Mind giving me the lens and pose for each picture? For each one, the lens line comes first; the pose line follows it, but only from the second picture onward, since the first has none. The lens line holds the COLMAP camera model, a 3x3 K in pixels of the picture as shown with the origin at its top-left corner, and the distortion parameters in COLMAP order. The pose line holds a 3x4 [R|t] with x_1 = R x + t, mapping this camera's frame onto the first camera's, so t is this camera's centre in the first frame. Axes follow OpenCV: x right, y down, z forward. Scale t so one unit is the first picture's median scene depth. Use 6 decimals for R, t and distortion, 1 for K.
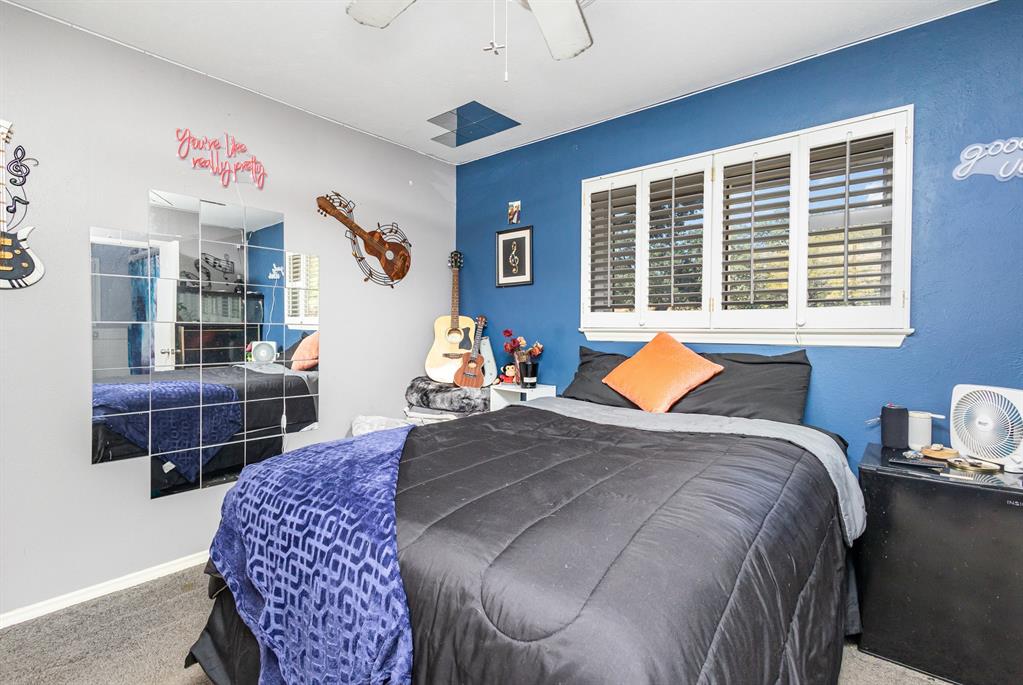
lens RADIAL K [[486.3, 0, 510.1], [0, 486.3, 335.7], [0, 0, 1]] dist [0.000371, 0.000000]
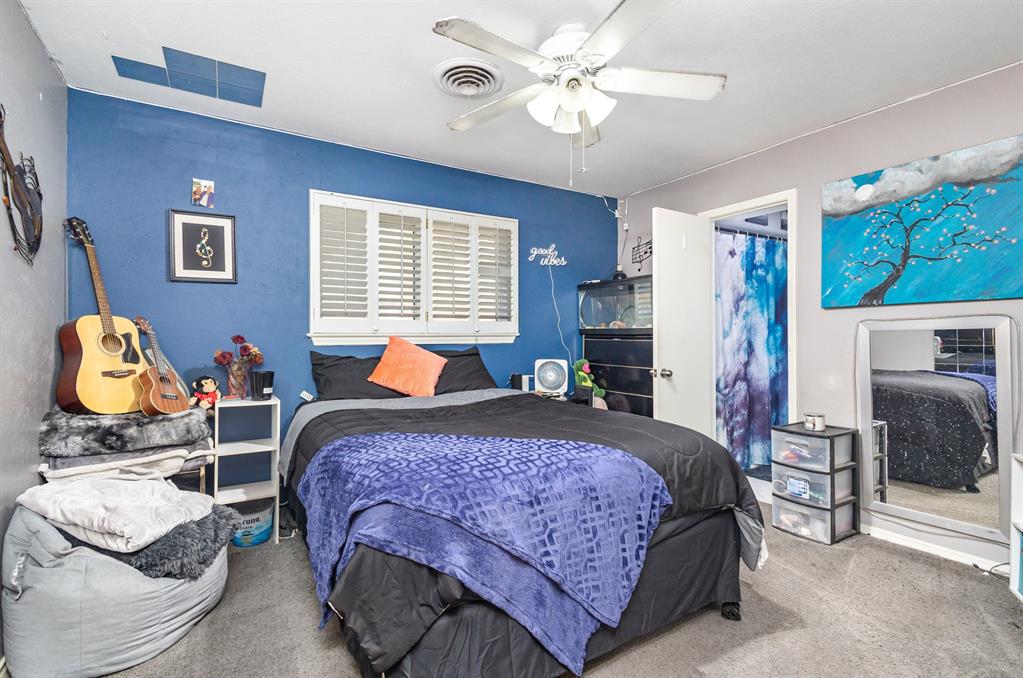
lens RADIAL K [[479.0, 0, 510.8], [0, 479.0, 331.7], [0, 0, 1]] dist [0.000798, 0.000145]
pose [[0.301797, 0.002812, 0.953368, -0.622831], [0.017612, 0.999809, -0.008525, -0.003096], [-0.953210, 0.019364, 0.301690, 0.273033]]
